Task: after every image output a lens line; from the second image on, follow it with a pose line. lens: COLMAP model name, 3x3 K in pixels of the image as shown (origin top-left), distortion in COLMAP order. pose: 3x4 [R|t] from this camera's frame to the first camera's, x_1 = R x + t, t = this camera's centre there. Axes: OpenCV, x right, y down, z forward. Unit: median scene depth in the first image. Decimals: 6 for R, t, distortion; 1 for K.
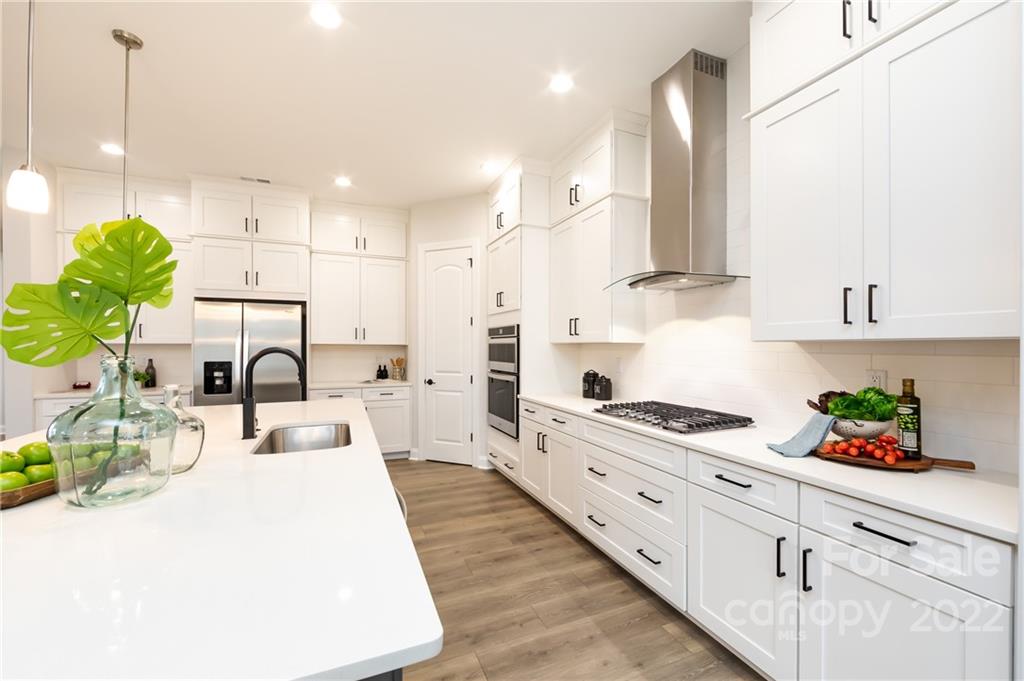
lens RADIAL K [[404.3, 0, 502.5], [0, 404.3, 344.4], [0, 0, 1]] dist [-0.002651, -0.000587]
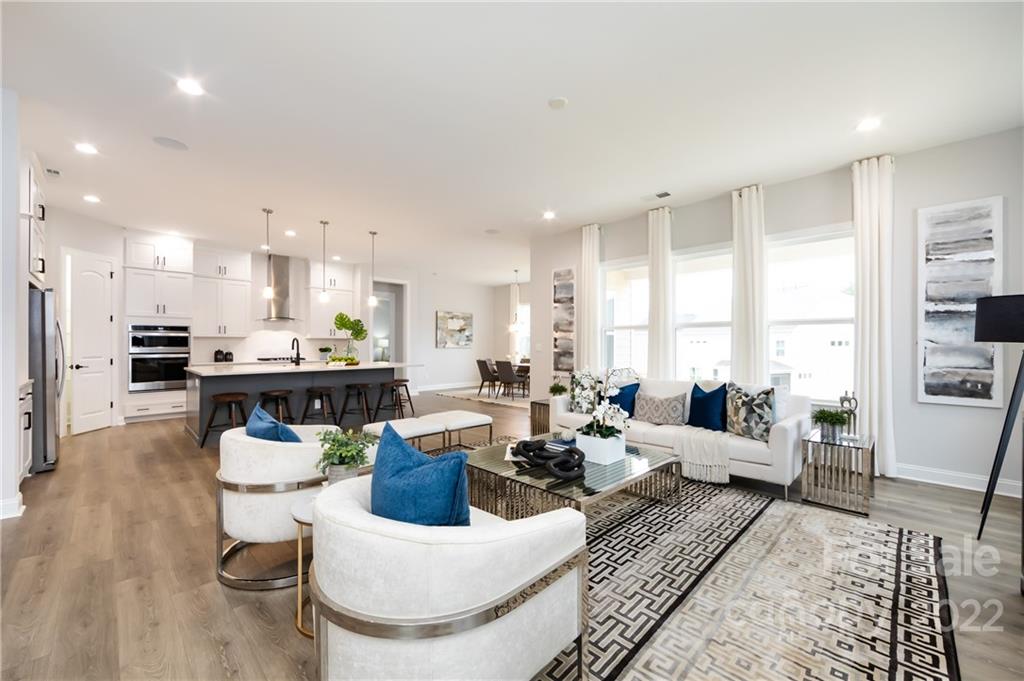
lens RADIAL K [[404.3, 0, 521.8], [0, 404.3, 341.6], [0, 0, 1]] dist [-0.002651, -0.000587]
pose [[-0.390050, 0.007666, 0.920762, -2.068178], [-0.001502, 0.999959, -0.008961, 0.031901], [-0.920792, -0.004878, -0.390022, 0.300011]]
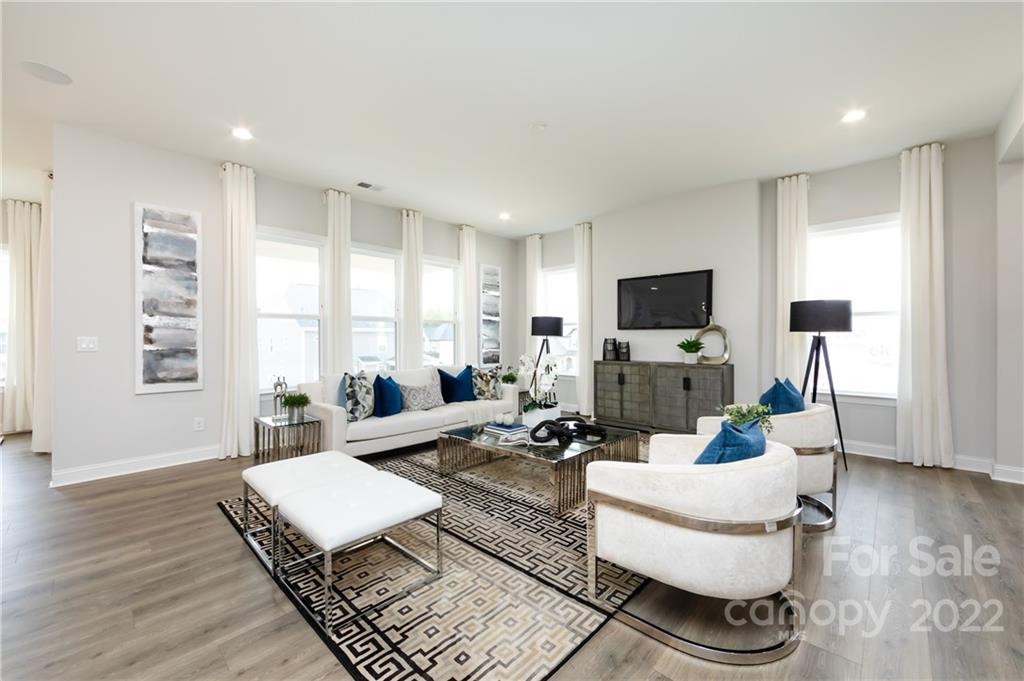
lens RADIAL K [[404.3, 0, 505.0], [0, 404.3, 338.9], [0, 0, 1]] dist [-0.002651, -0.000587]
pose [[-0.922265, 0.003522, -0.386542, -1.016517], [0.001678, 0.999986, 0.005108, 0.028853], [0.386554, 0.004062, -0.922258, 0.710306]]
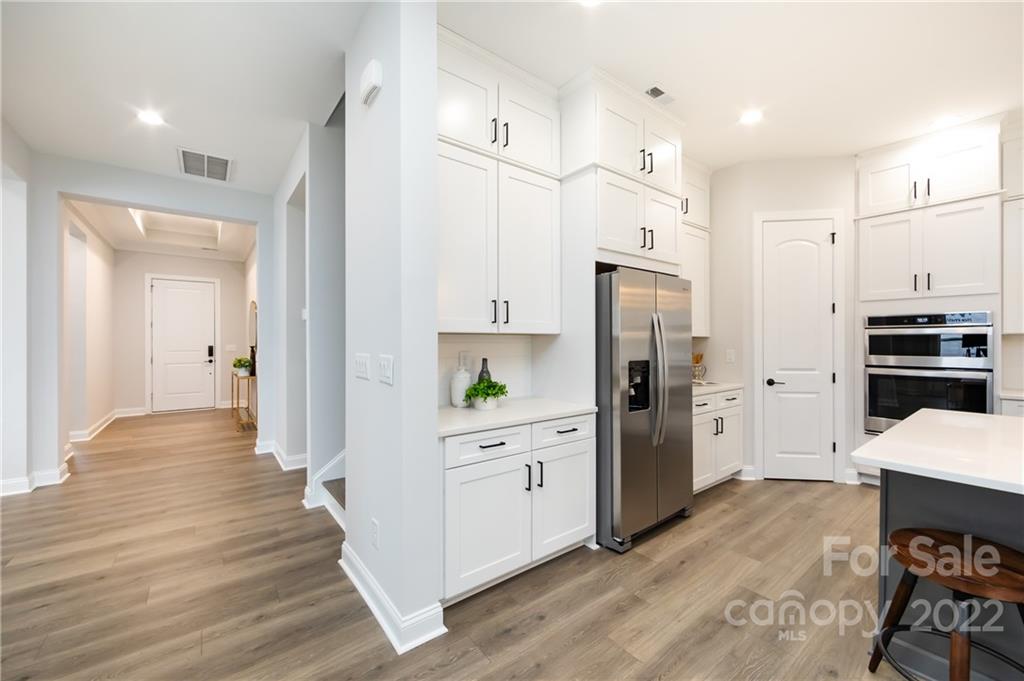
lens RADIAL K [[404.3, 0, 508.8], [0, 404.3, 341.4], [0, 0, 1]] dist [-0.002651, -0.000587]
pose [[0.967615, -0.001459, 0.252427, -1.053615], [0.000774, 0.999996, 0.002813, 0.008846], [-0.252430, -0.002527, 0.967612, 0.409393]]
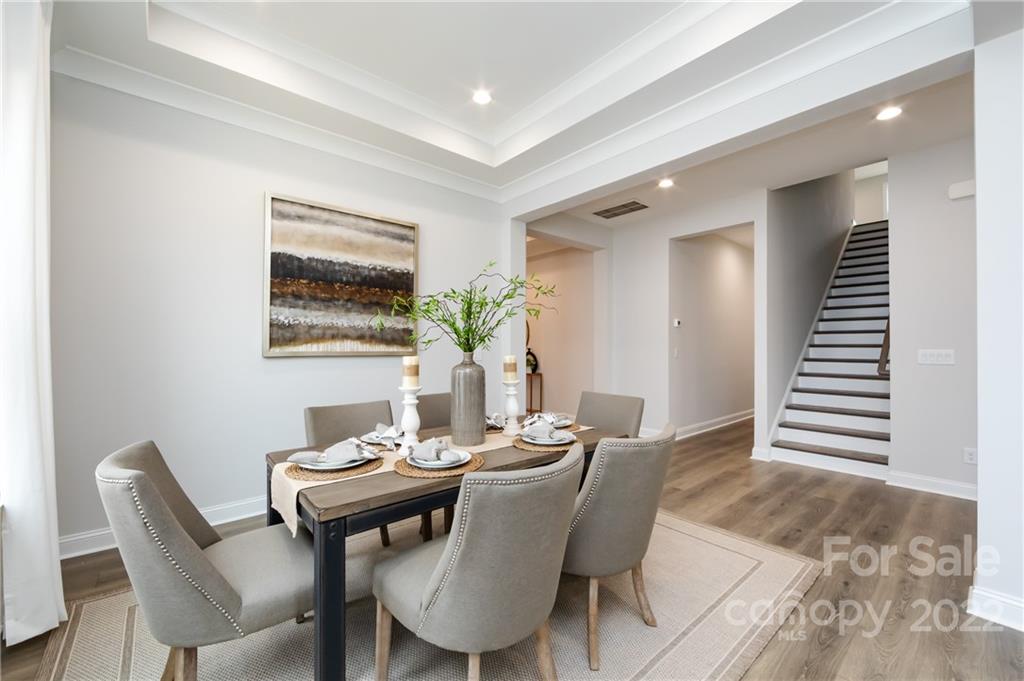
lens RADIAL K [[404.3, 0, 515.0], [0, 404.3, 343.6], [0, 0, 1]] dist [-0.002651, -0.000587]
pose [[0.953028, 0.004150, 0.302854, -2.246681], [-0.002778, 0.999984, -0.004961, 0.019386], [-0.302869, 0.003887, 0.953024, 0.422241]]
